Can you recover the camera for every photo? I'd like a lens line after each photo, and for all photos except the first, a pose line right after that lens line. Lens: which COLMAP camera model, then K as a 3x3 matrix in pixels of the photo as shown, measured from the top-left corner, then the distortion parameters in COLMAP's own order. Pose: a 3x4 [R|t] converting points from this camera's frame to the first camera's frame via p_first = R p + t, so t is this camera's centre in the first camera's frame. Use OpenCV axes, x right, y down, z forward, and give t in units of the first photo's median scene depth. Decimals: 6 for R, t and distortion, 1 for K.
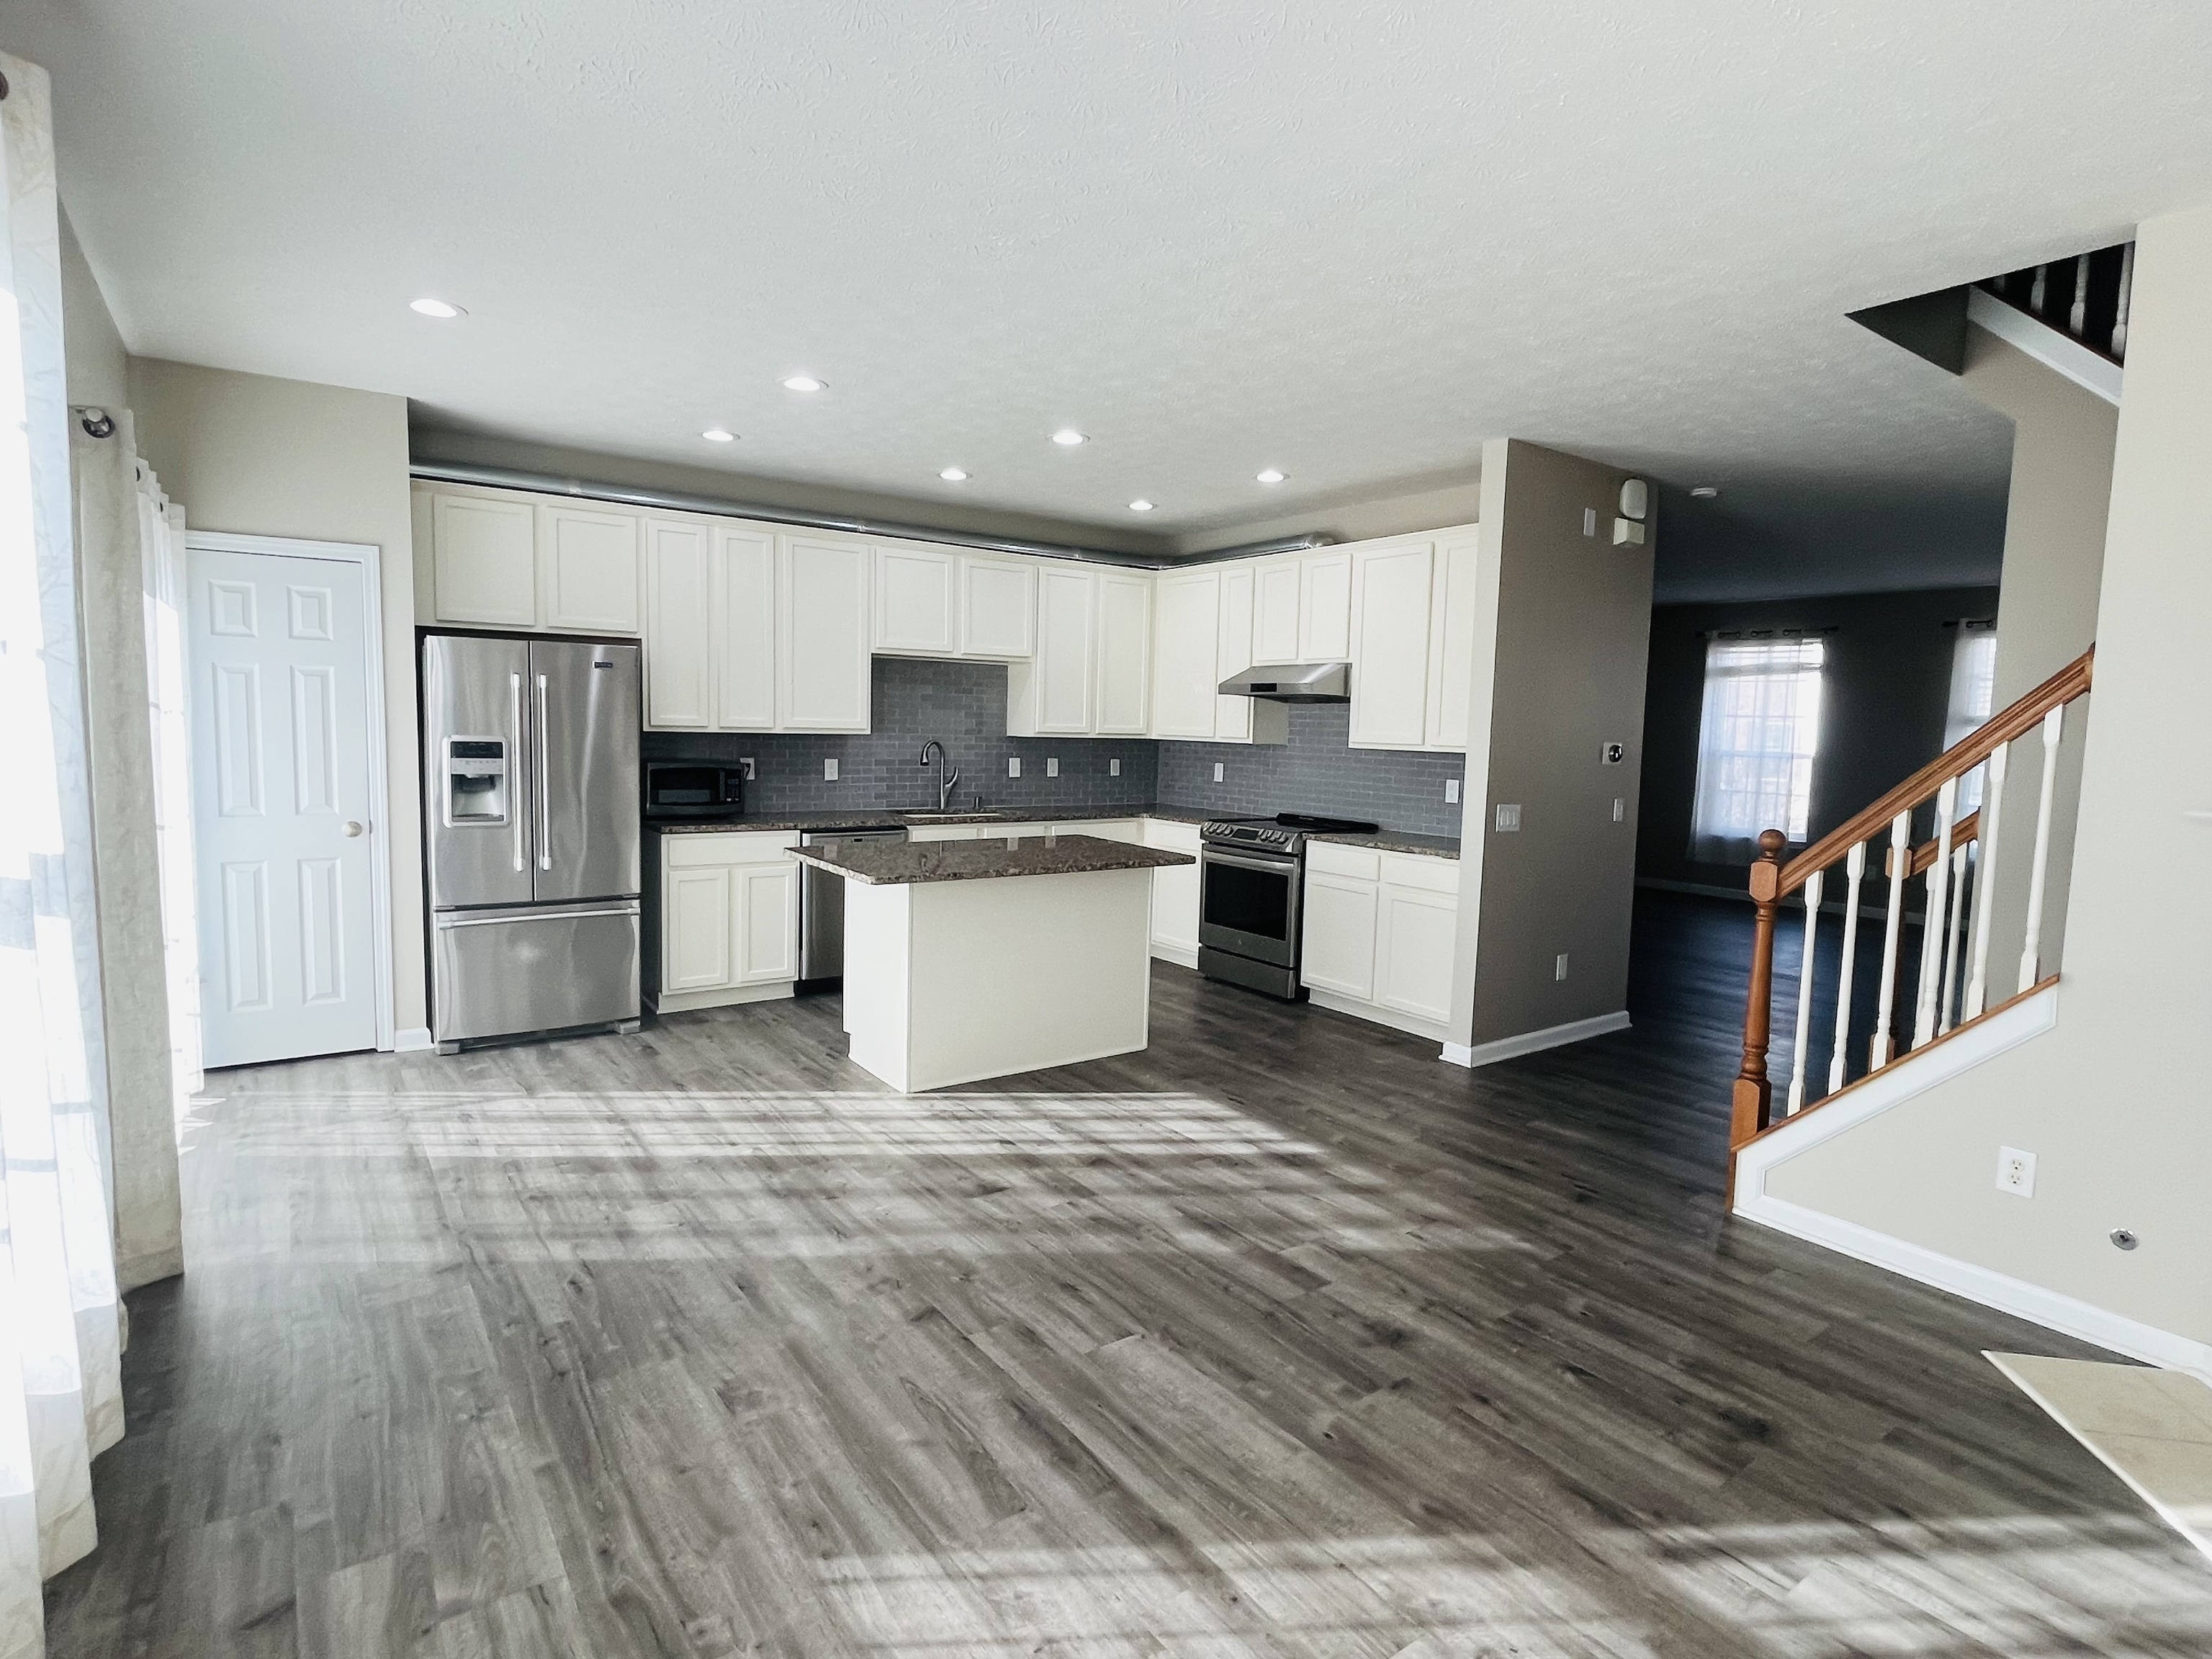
lens RADIAL K [[1156.0, 0, 1106.0], [0, 1156.0, 829.5], [0, 0, 1]] dist [-0.002459, -0.000807]
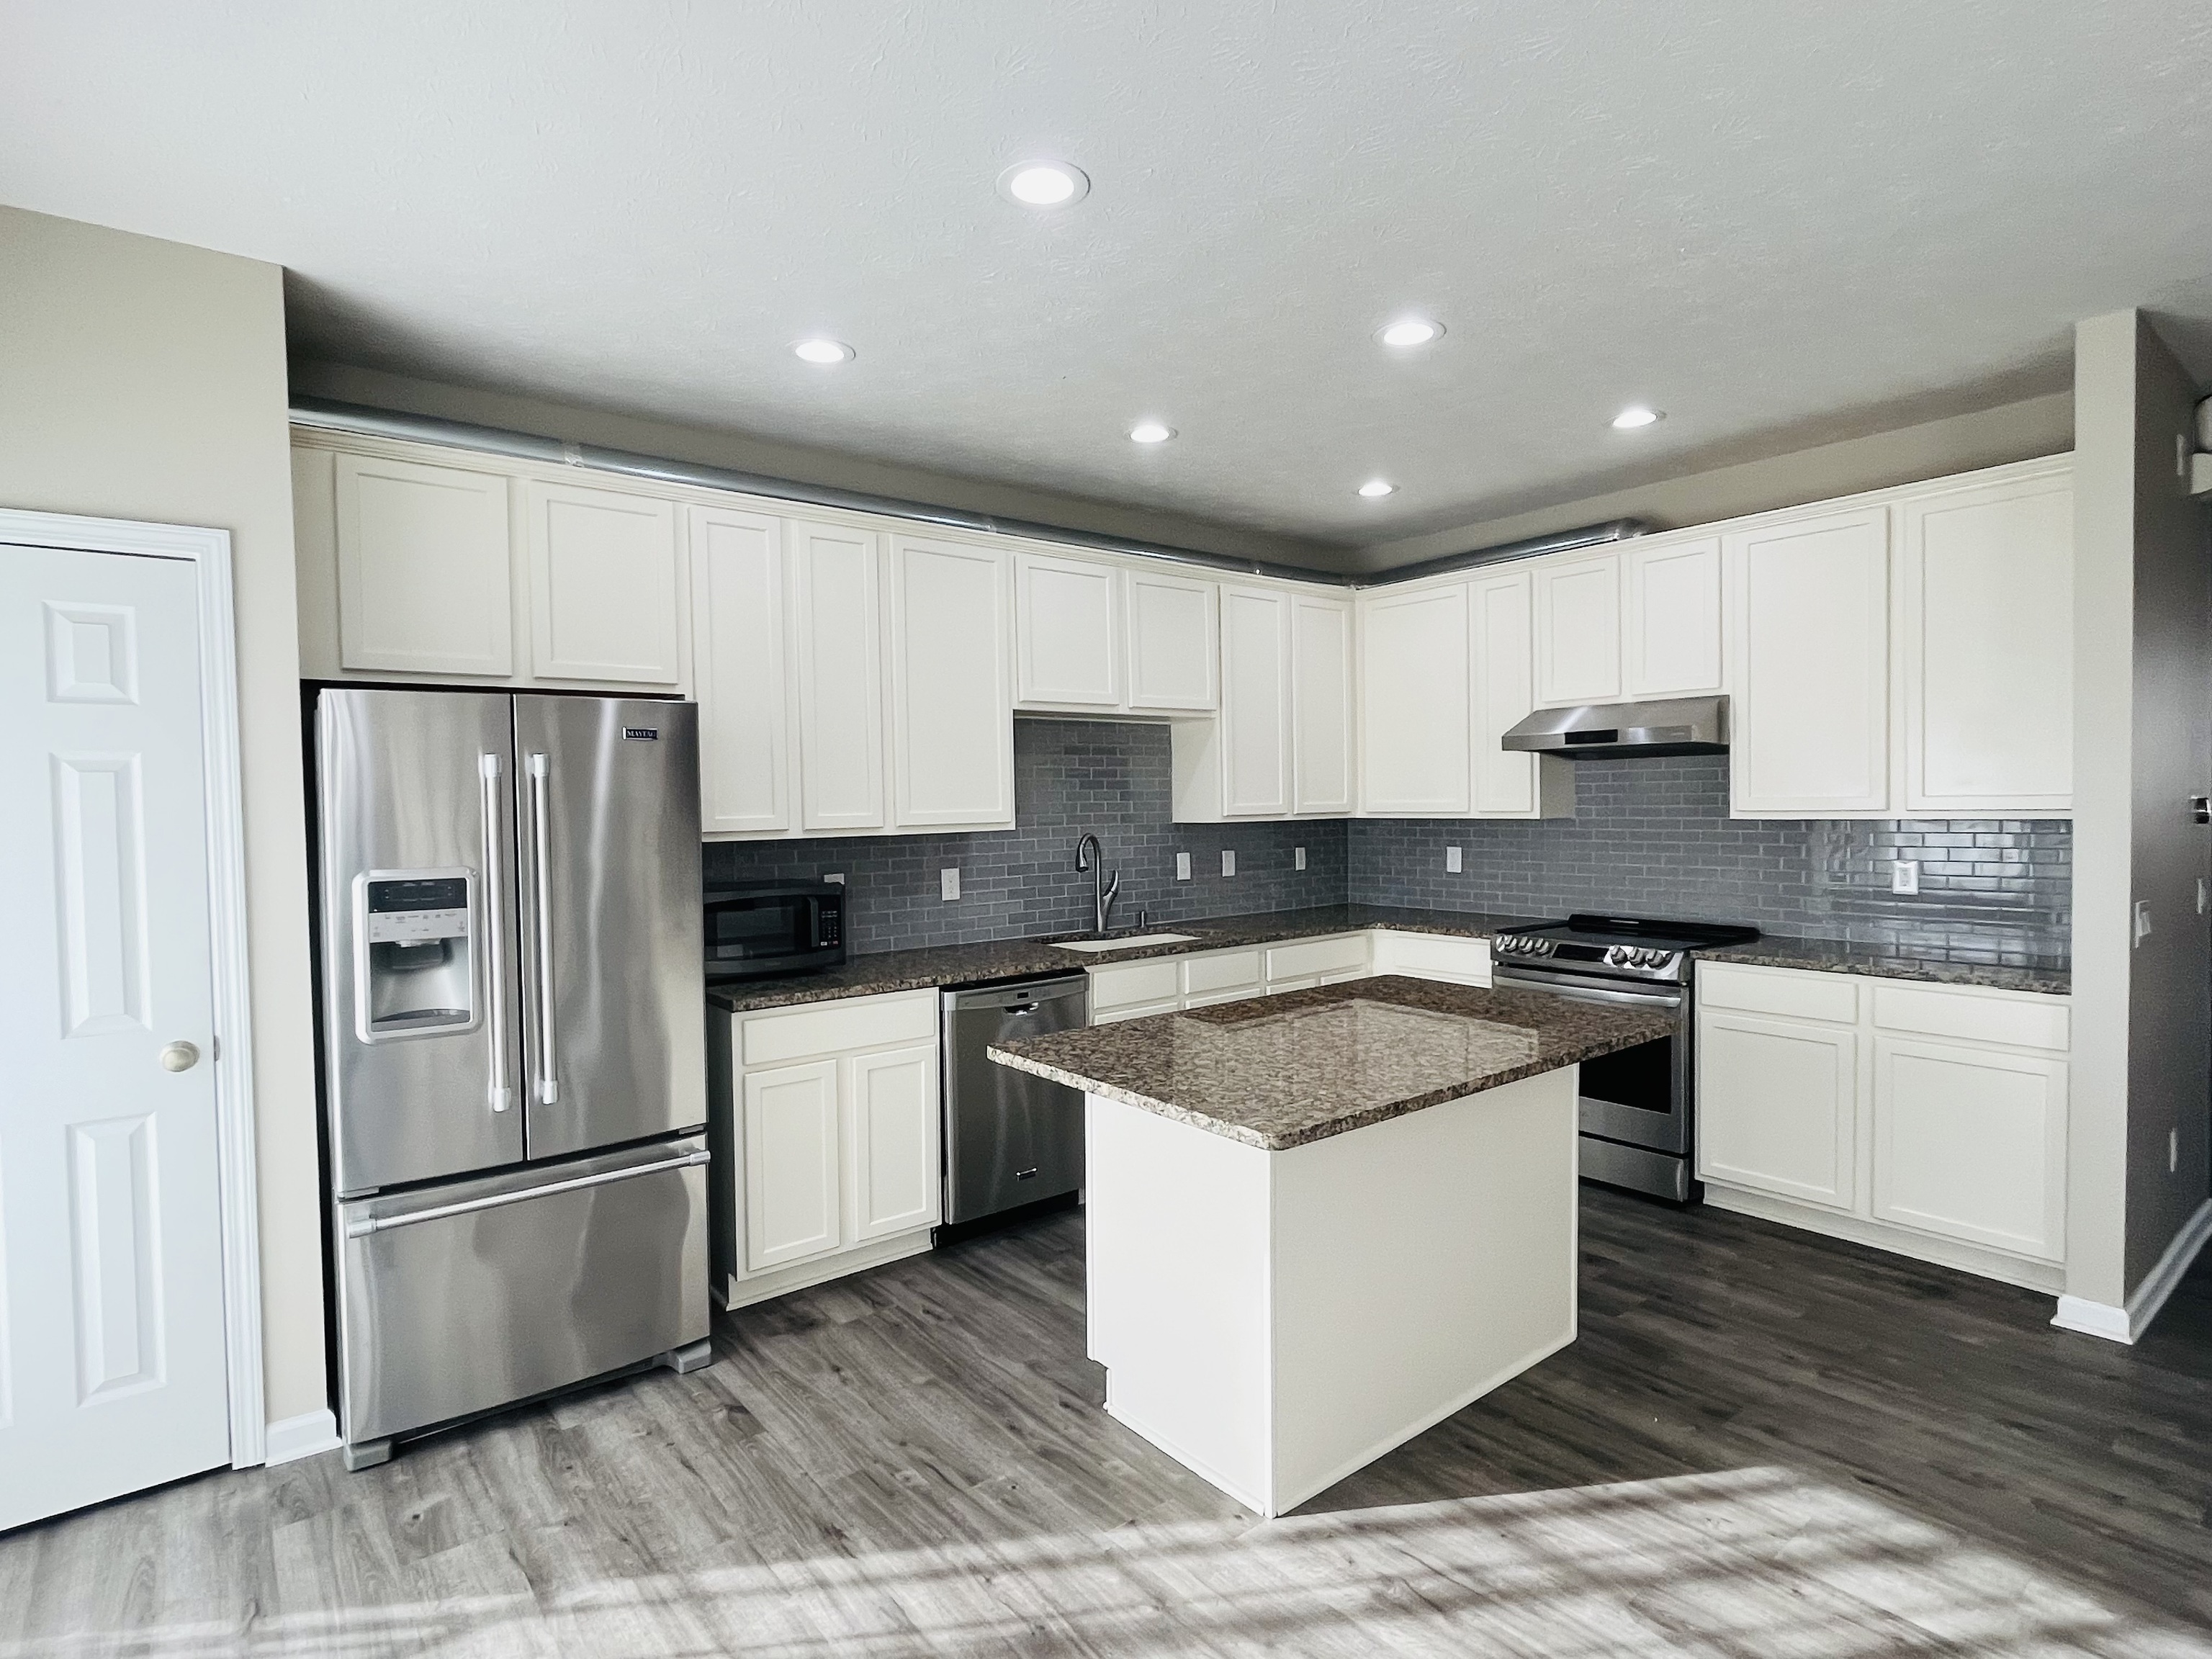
lens RADIAL K [[1159.7, 0, 1106.0], [0, 1159.7, 829.5], [0, 0, 1]] dist [-0.002018, 0.000106]
pose [[0.997696, -0.044437, 0.051257, -0.218933], [0.047710, 0.996776, -0.064504, -0.043380], [-0.048225, 0.066801, 0.996600, 0.386534]]
